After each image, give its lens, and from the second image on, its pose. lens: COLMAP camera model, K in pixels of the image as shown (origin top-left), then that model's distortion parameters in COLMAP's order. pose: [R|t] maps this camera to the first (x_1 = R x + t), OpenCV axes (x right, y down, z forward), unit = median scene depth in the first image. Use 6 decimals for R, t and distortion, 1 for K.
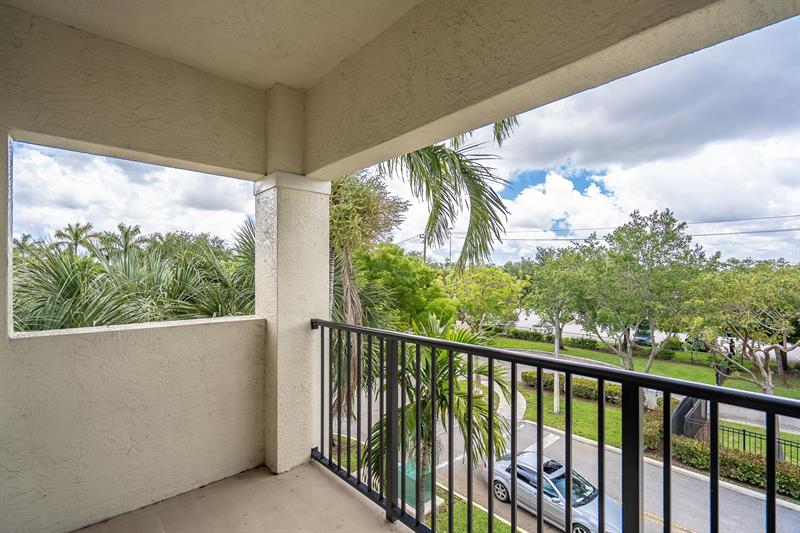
lens RADIAL K [[366.2, 0, 402.5], [0, 366.2, 271.0], [0, 0, 1]] dist [-0.001421, 0.000549]
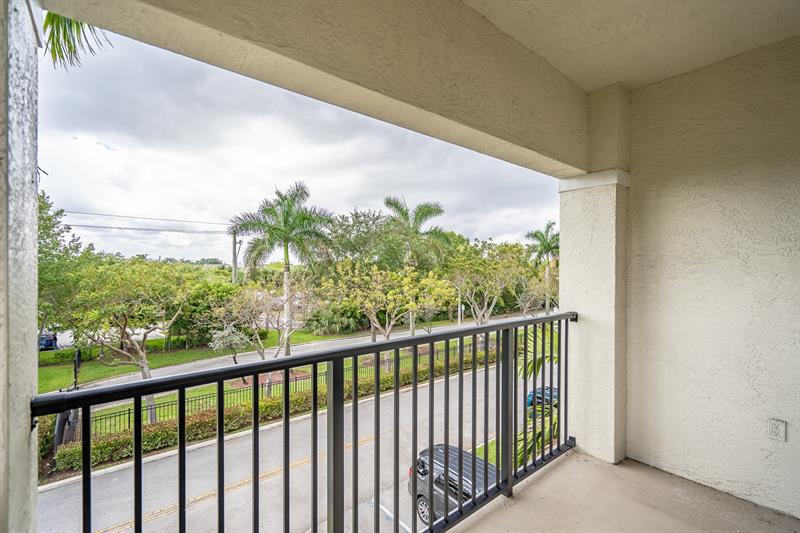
lens RADIAL K [[366.2, 0, 402.7], [0, 366.2, 267.2], [0, 0, 1]] dist [-0.001421, 0.000549]
pose [[0.044658, 0.000320, 0.999002, -0.109594], [-0.010171, 0.999948, 0.000135, 0.001634], [-0.998951, -0.010167, 0.044659, 0.124152]]
